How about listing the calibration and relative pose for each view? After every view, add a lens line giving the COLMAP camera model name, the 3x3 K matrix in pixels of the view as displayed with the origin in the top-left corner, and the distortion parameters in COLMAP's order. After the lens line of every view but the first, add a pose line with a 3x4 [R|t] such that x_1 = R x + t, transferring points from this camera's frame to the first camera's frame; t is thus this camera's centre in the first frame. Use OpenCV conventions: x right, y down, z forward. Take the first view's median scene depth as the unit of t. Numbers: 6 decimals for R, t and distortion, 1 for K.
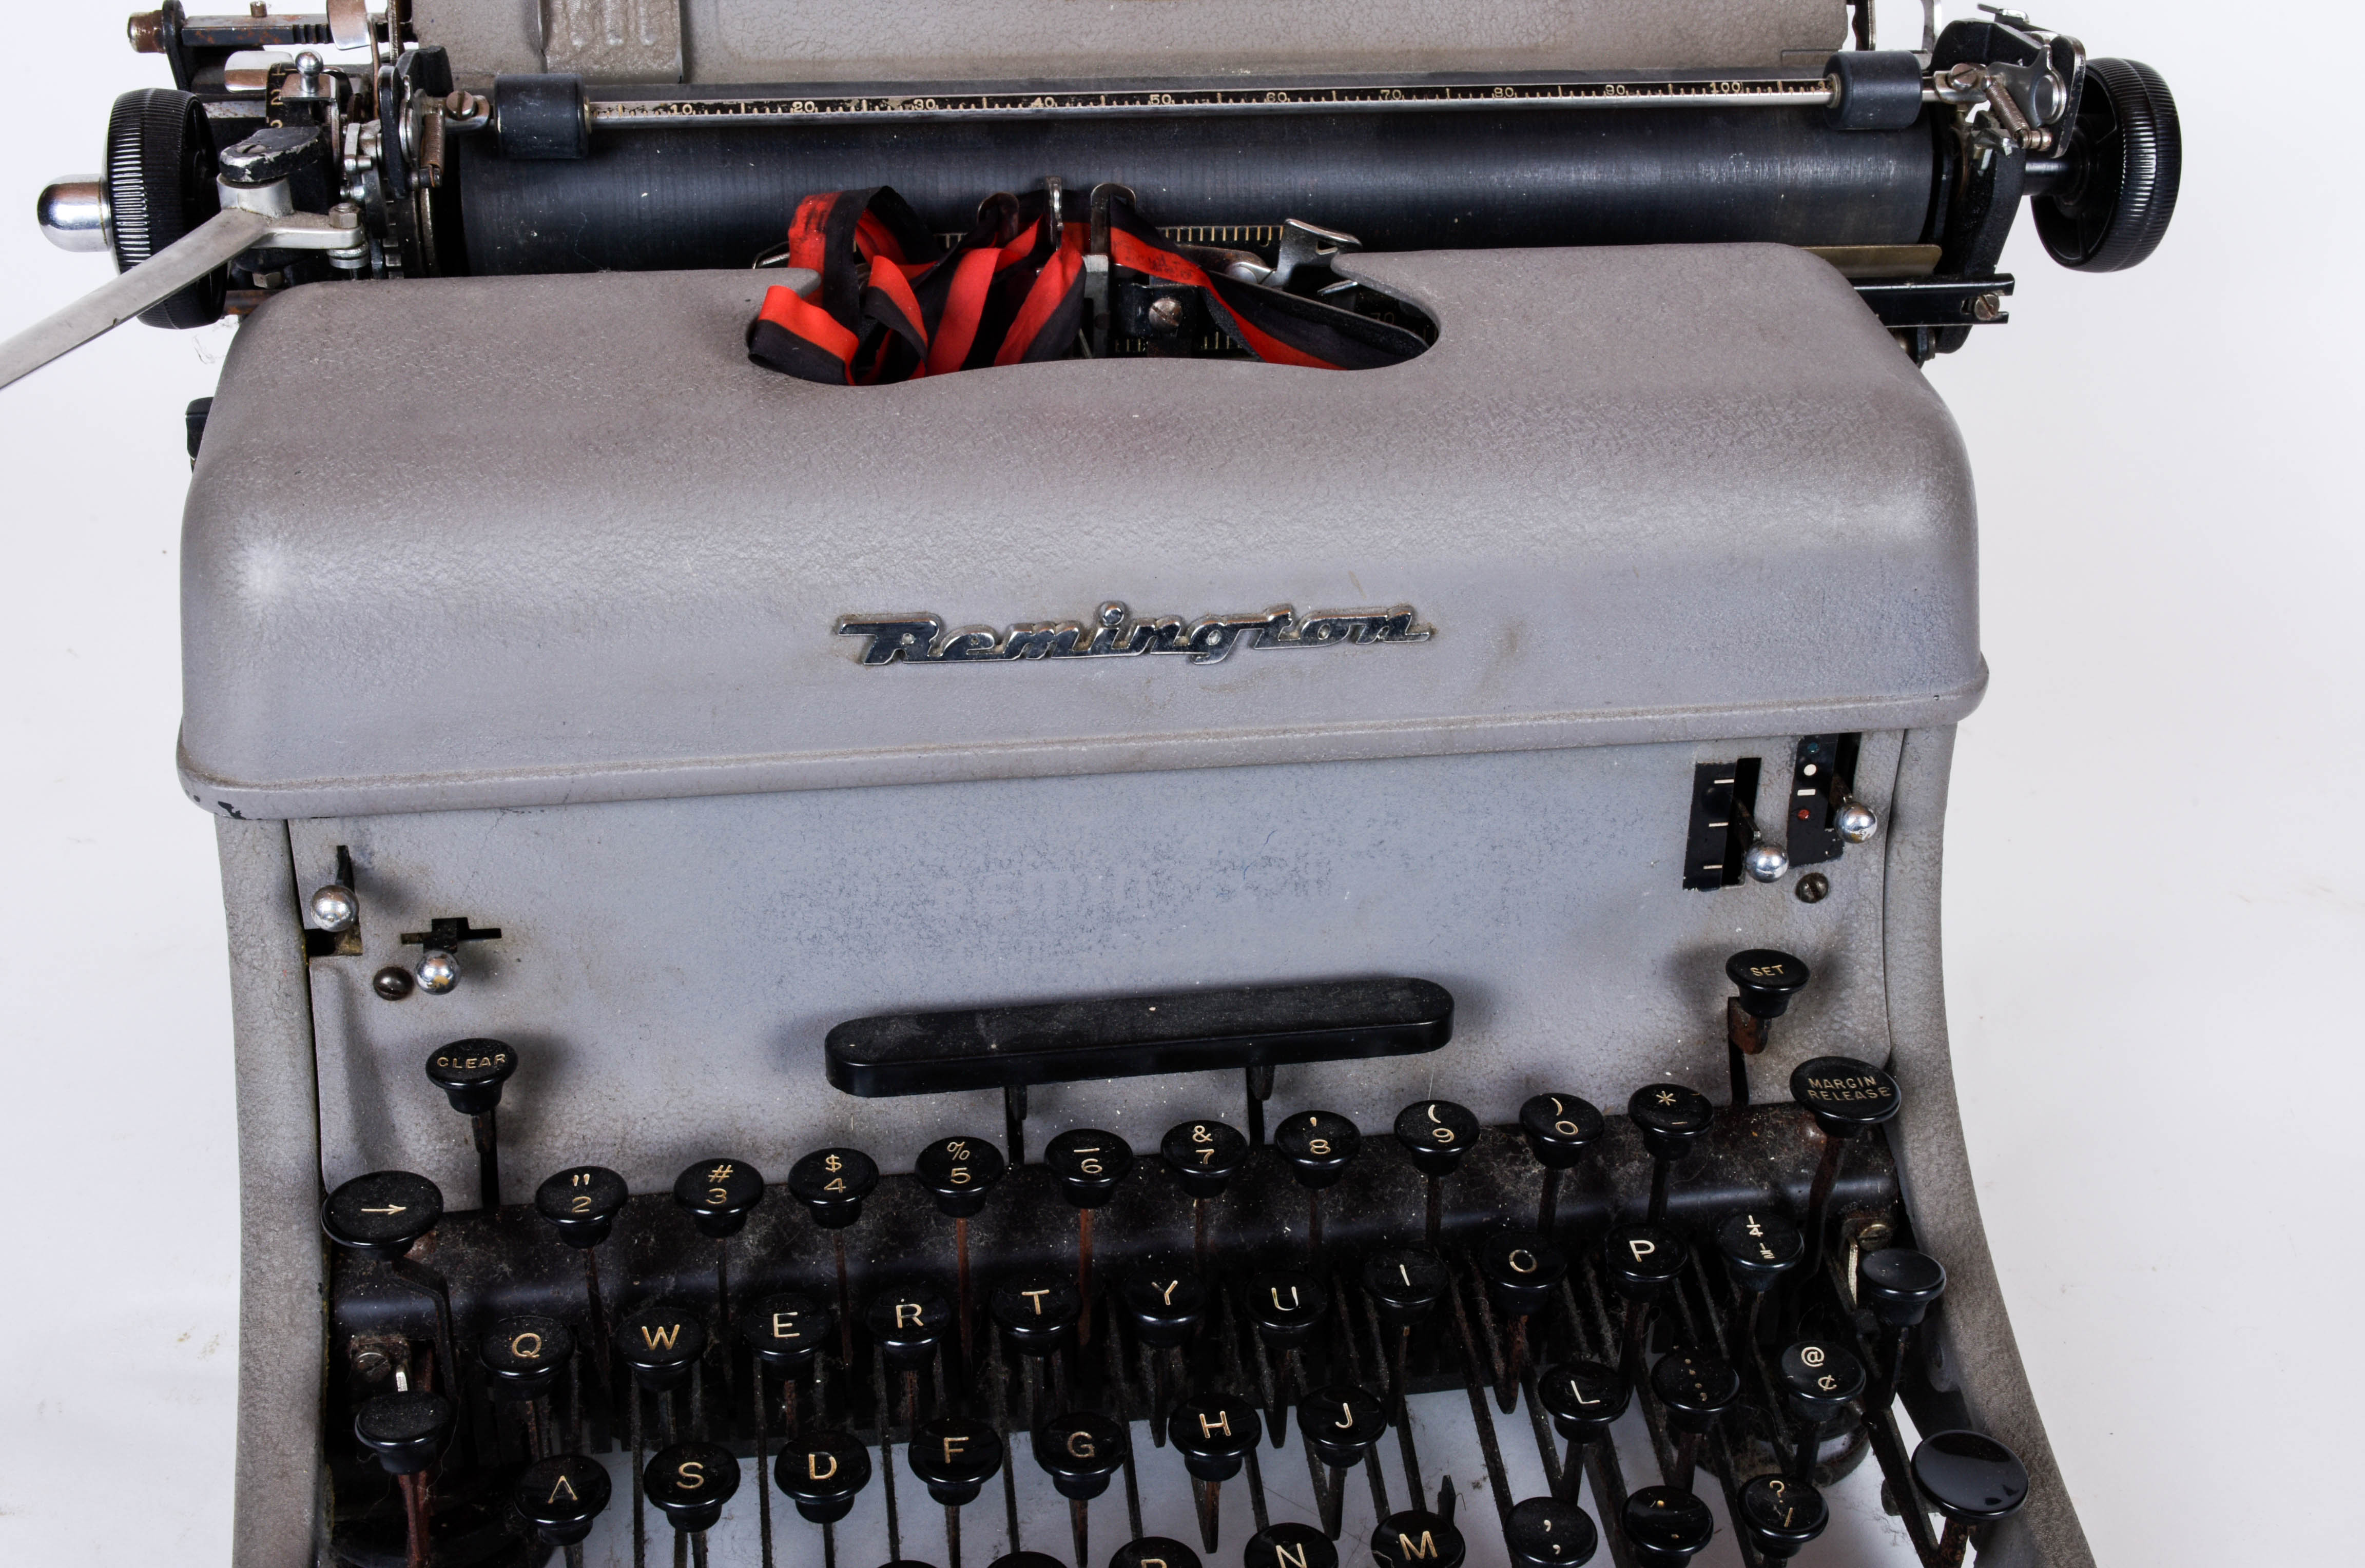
lens RADIAL K [[2735.6, 0, 1192.2], [0, 2735.6, 801.3], [0, 0, 1]] dist [-0.020148, 0.000000]
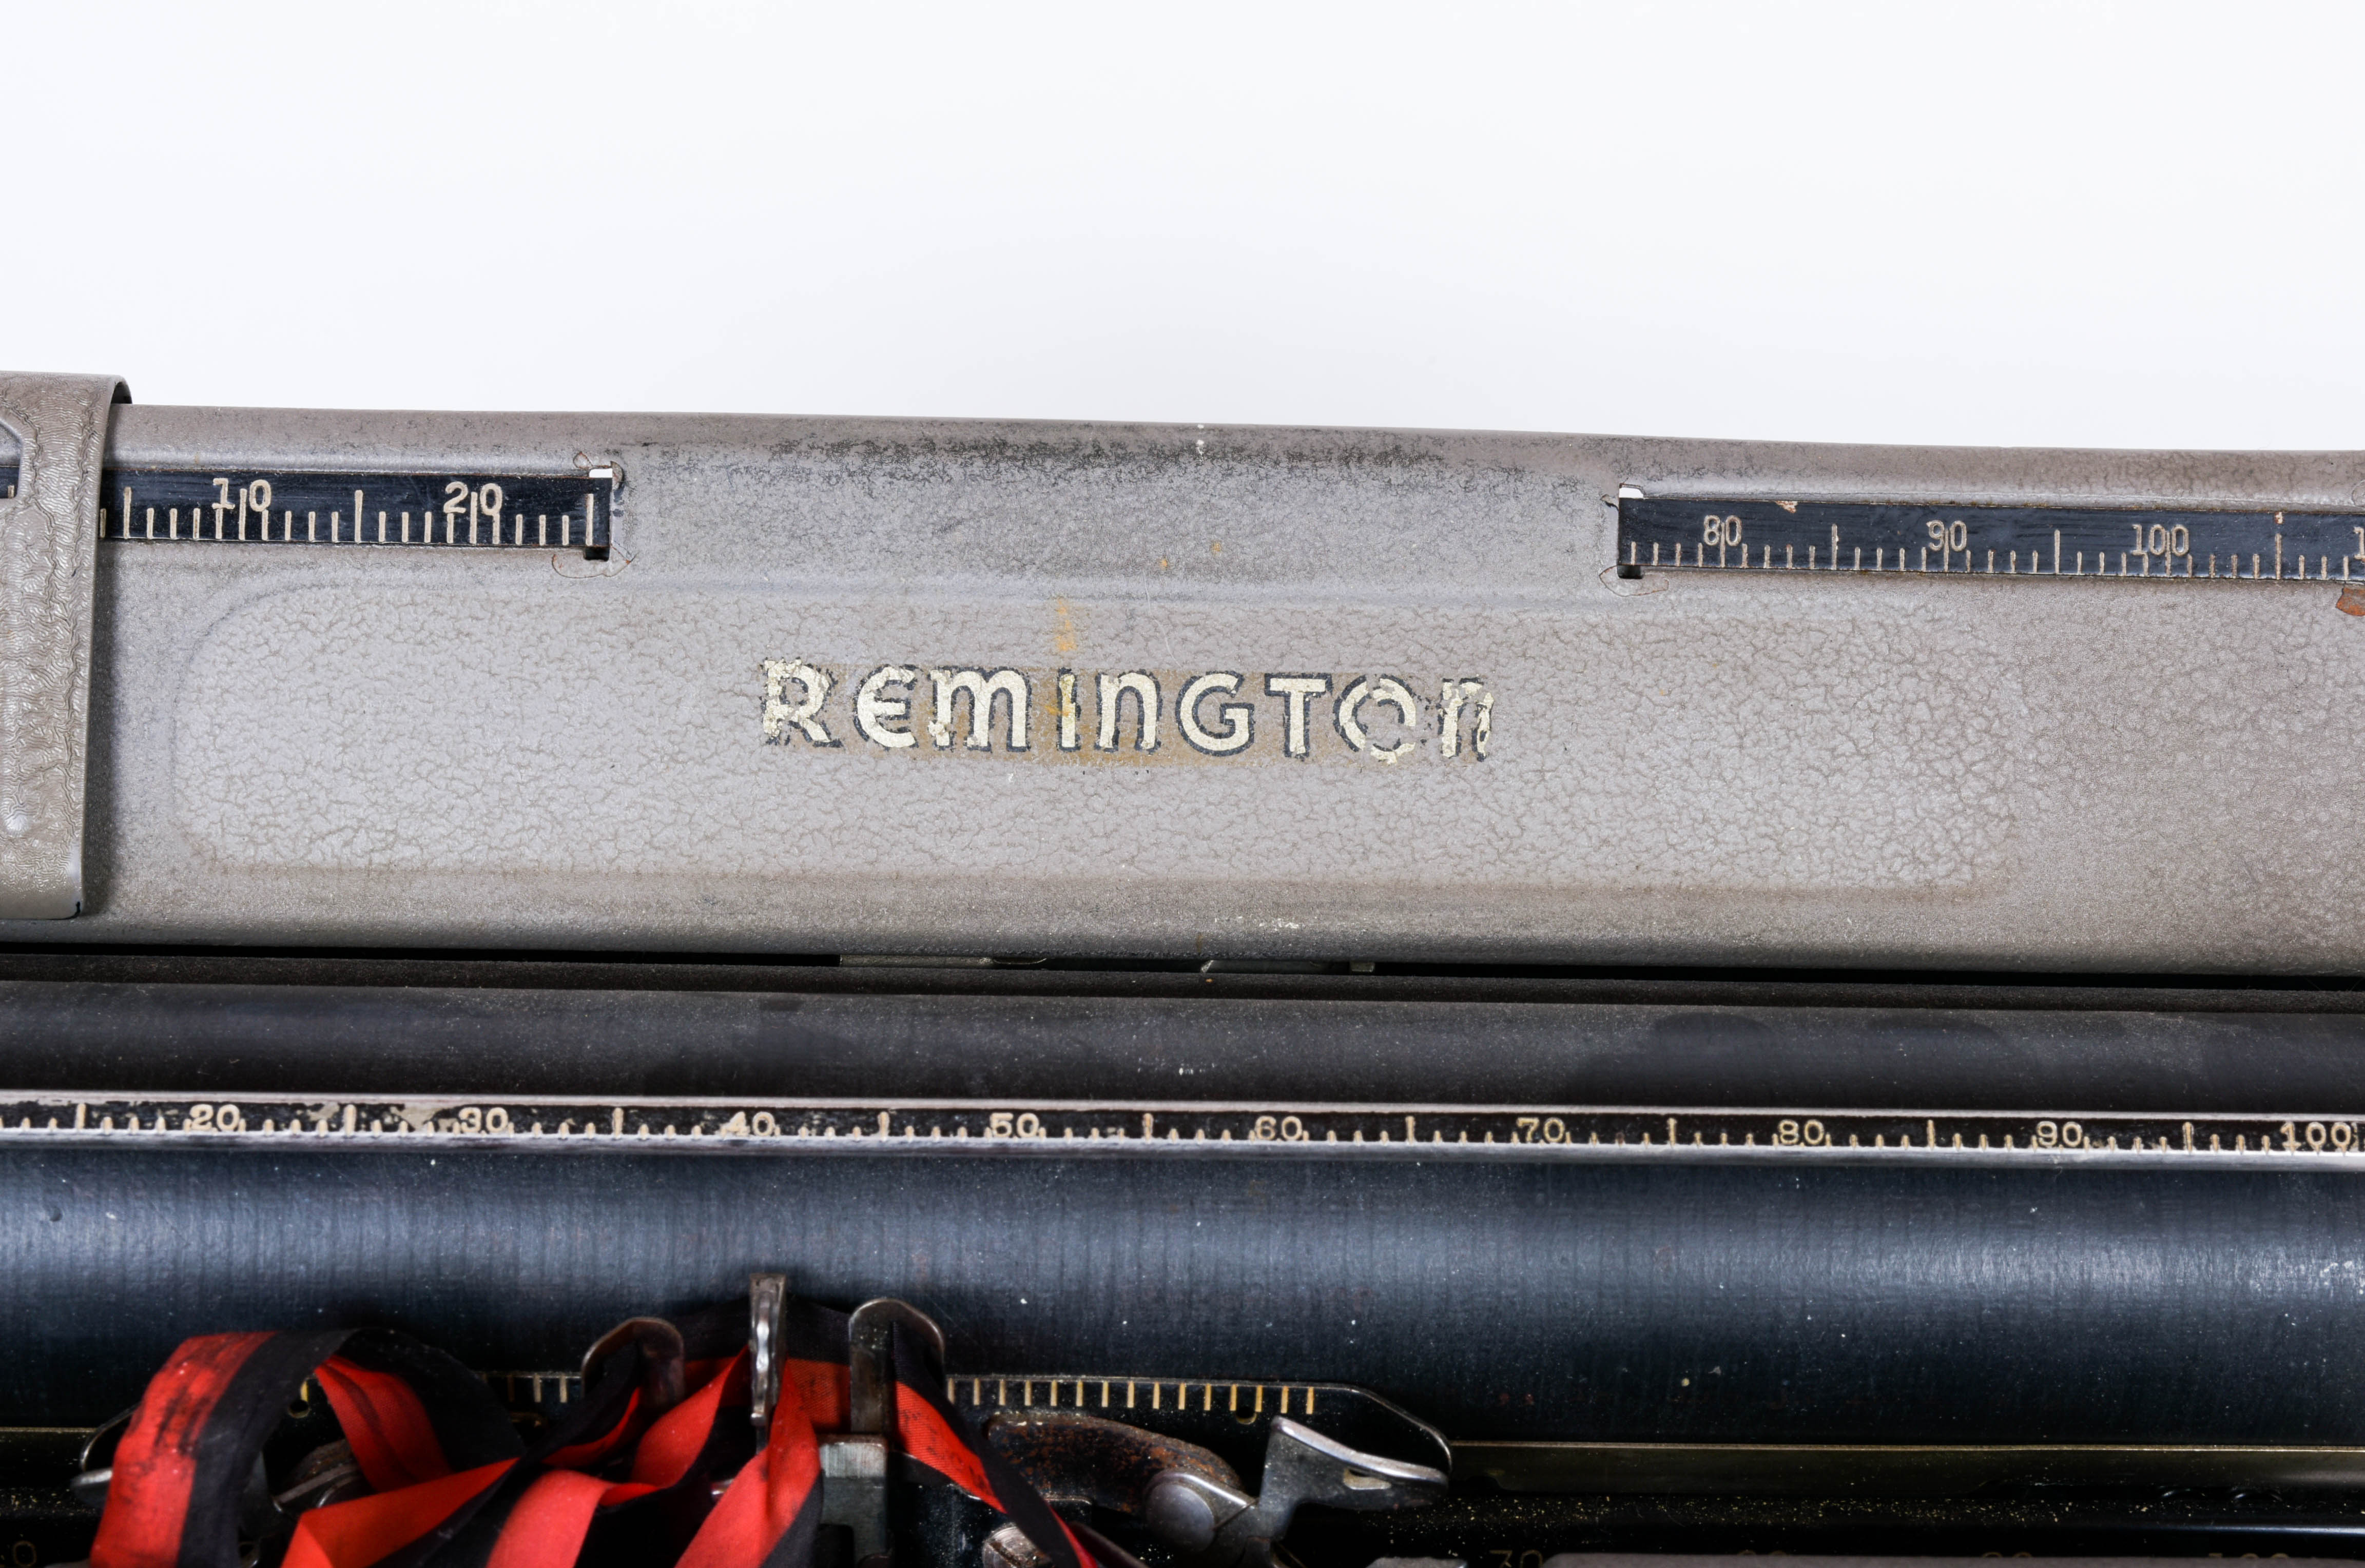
lens RADIAL K [[4130.4, 0, 1194.5], [0, 4130.4, 816.5], [0, 0, 1]] dist [-0.025127, 0.000000]
pose [[0.991884, 0.063769, -0.109999, 0.096739], [-0.070493, 0.995803, -0.058362, -0.294253], [0.105816, 0.065643, 0.992217, 0.359452]]
